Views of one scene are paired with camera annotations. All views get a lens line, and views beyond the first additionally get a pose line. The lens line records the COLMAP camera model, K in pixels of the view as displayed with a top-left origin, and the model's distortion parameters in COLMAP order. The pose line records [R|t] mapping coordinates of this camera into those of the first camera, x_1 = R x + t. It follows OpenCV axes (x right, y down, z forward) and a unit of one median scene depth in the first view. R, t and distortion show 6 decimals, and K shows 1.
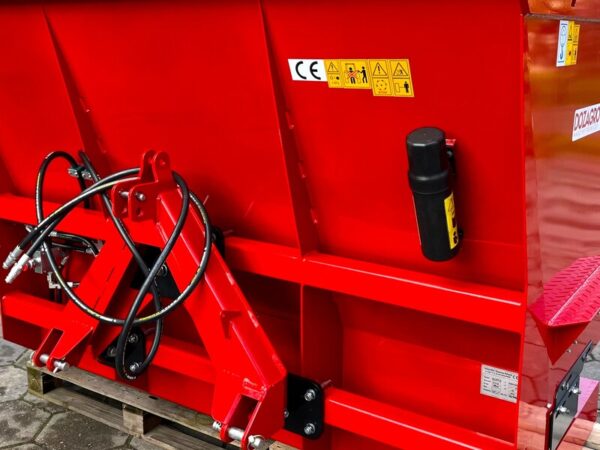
lens RADIAL K [[678.0, 0, 299.5], [0, 678.0, 220.0], [0, 0, 1]] dist [0.036048, 0.000000]
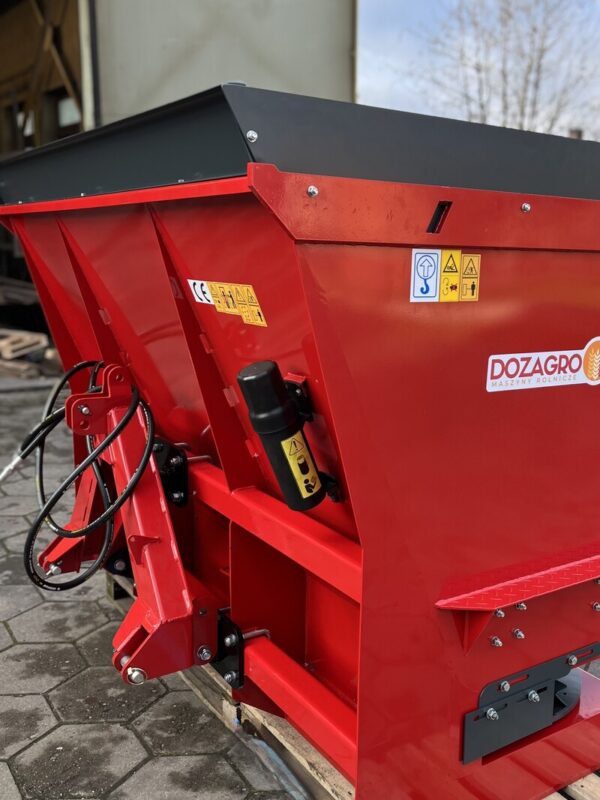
lens RADIAL K [[904.0, 0, 300.2], [0, 904.0, 406.7], [0, 0, 1]] dist [0.036048, 0.000000]
pose [[0.880639, 0.065998, -0.469170, 0.649766], [-0.068933, 0.997561, 0.010938, -0.075434], [0.468747, 0.022709, 0.883040, -0.034404]]
